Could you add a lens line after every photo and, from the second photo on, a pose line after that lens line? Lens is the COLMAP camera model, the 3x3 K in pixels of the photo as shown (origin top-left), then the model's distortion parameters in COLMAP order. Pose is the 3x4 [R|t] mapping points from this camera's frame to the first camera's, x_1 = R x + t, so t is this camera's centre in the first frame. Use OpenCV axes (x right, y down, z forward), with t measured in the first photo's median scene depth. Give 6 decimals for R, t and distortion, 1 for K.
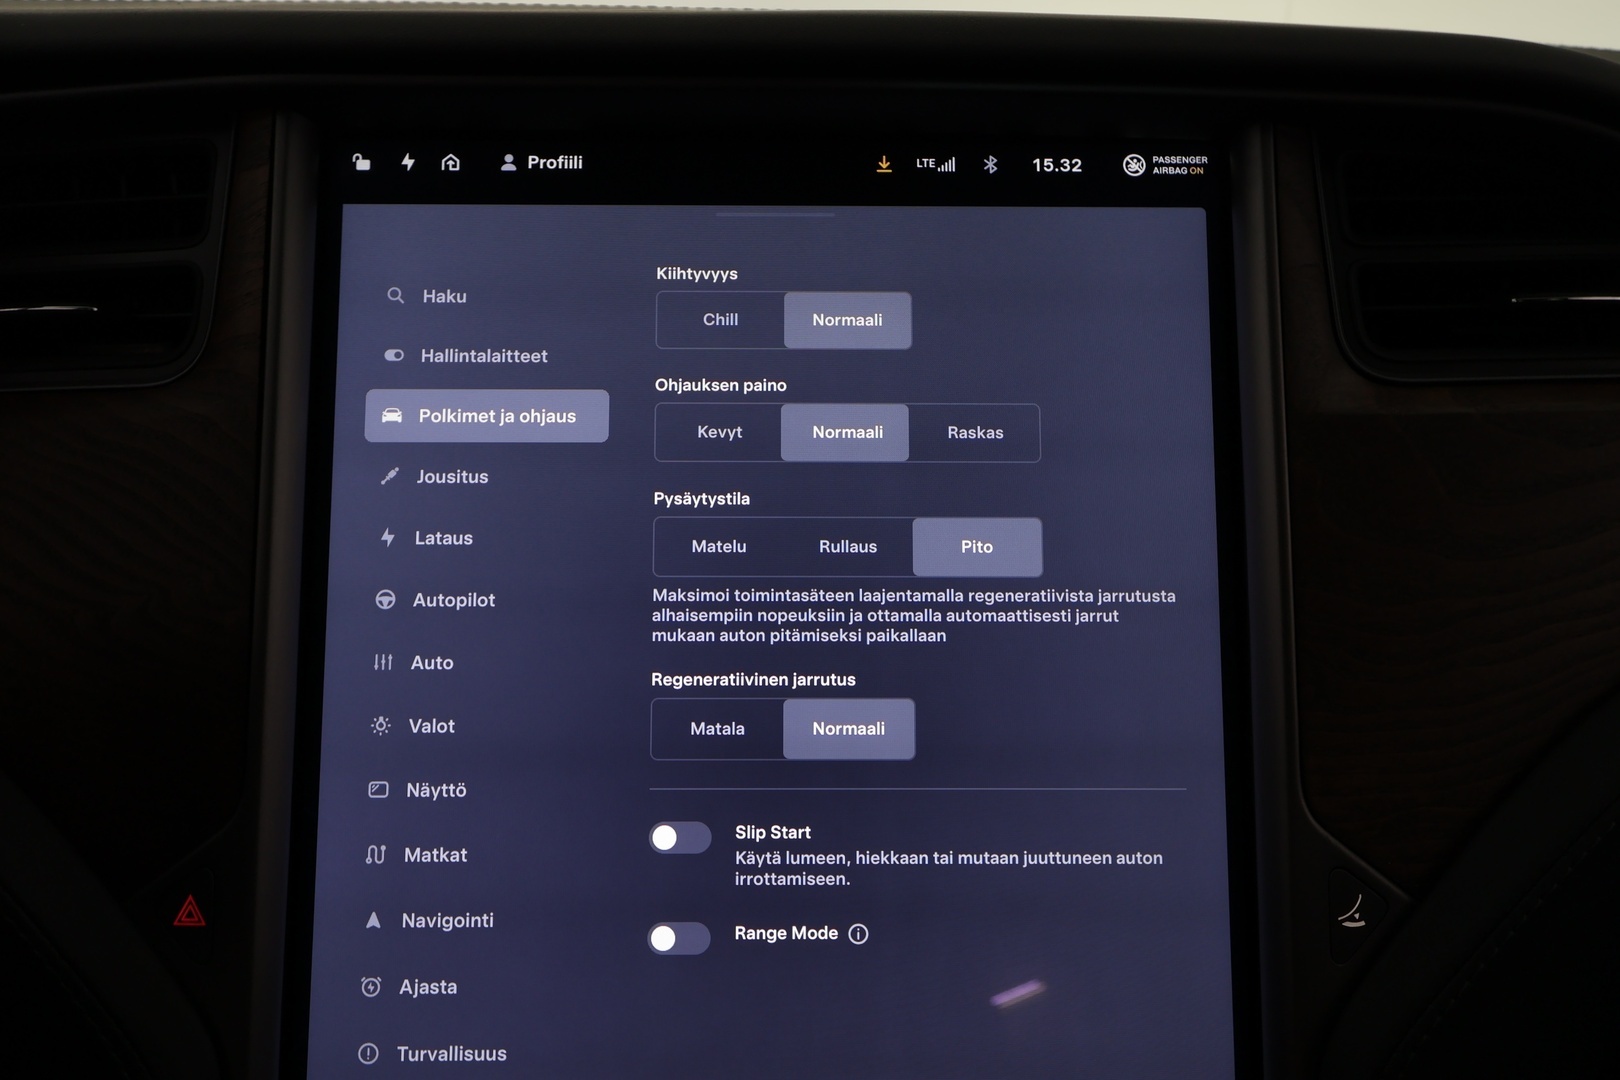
lens RADIAL K [[1269.0, 0, 805.5], [0, 1269.0, 544.6], [0, 0, 1]] dist [-0.001601, -0.000050]
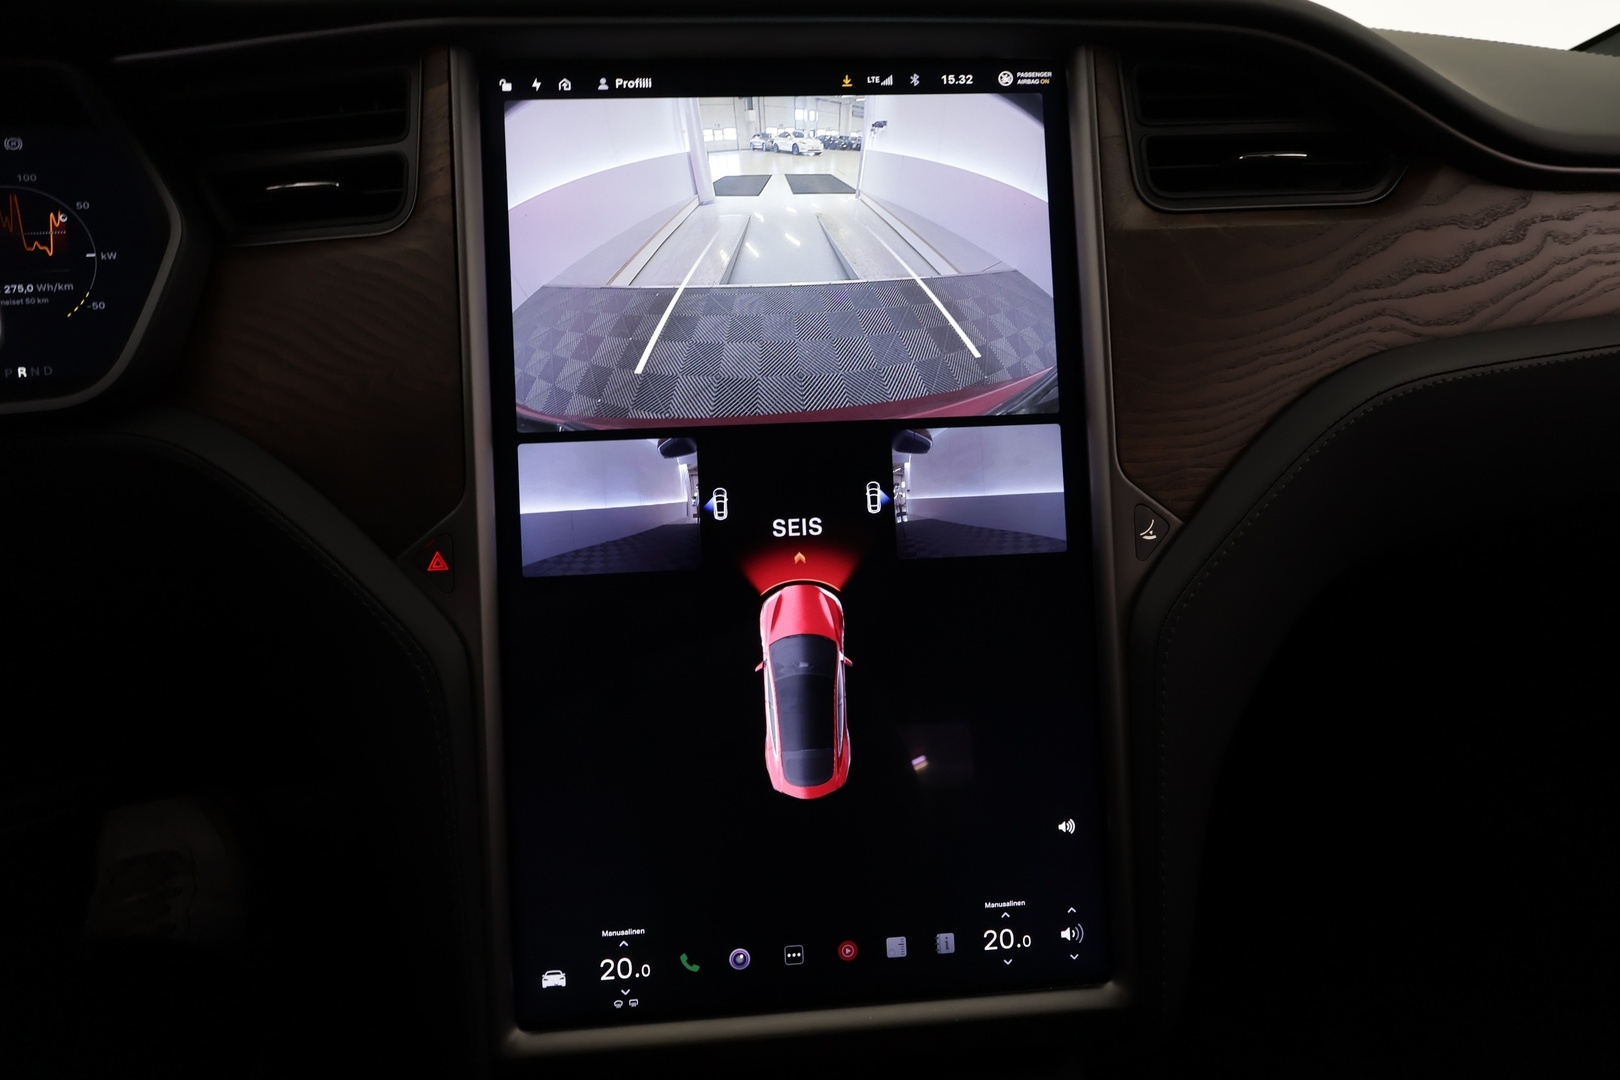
lens RADIAL K [[898.2, 0, 814.2], [0, 898.2, 560.1], [0, 0, 1]] dist [0.001685, 0.000276]
pose [[0.997293, -0.048516, 0.055245, -0.069733], [0.044136, 0.995983, 0.077913, 0.204608], [-0.058803, -0.075264, 0.995428, -0.142833]]
